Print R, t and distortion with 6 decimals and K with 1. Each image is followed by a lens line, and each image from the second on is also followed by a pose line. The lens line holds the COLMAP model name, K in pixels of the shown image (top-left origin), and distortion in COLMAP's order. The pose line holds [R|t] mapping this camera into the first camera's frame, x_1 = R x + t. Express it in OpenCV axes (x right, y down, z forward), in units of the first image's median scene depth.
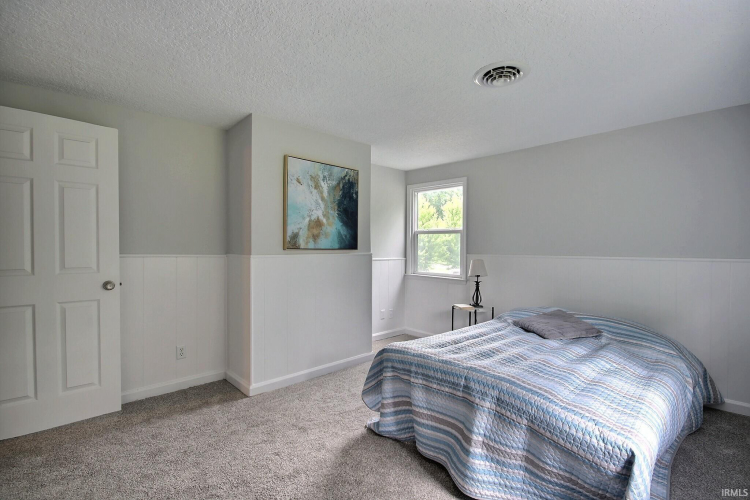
lens RADIAL K [[348.2, 0, 375.0], [0, 348.2, 250.0], [0, 0, 1]] dist [-0.001225, -0.000198]
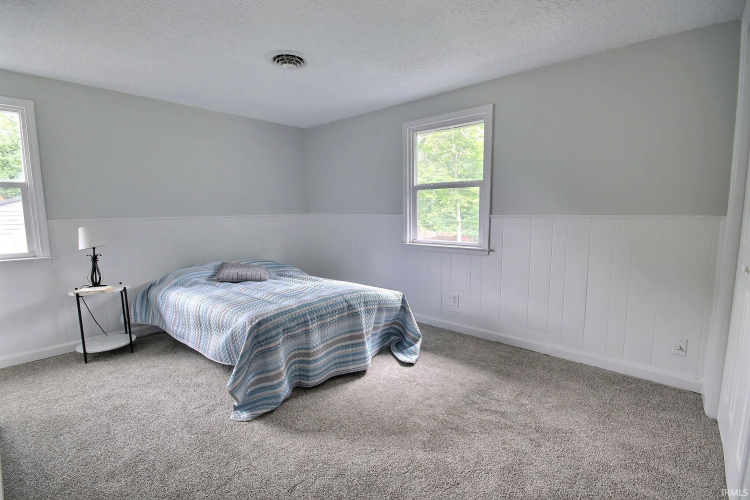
lens RADIAL K [[348.2, 0, 375.0], [0, 348.2, 250.0], [0, 0, 1]] dist [-0.001225, -0.000198]
pose [[-0.080988, -0.118821, 0.989607, -1.001366], [0.020313, 0.992466, 0.120826, 0.001604], [-0.996508, 0.029887, -0.077964, 0.900591]]
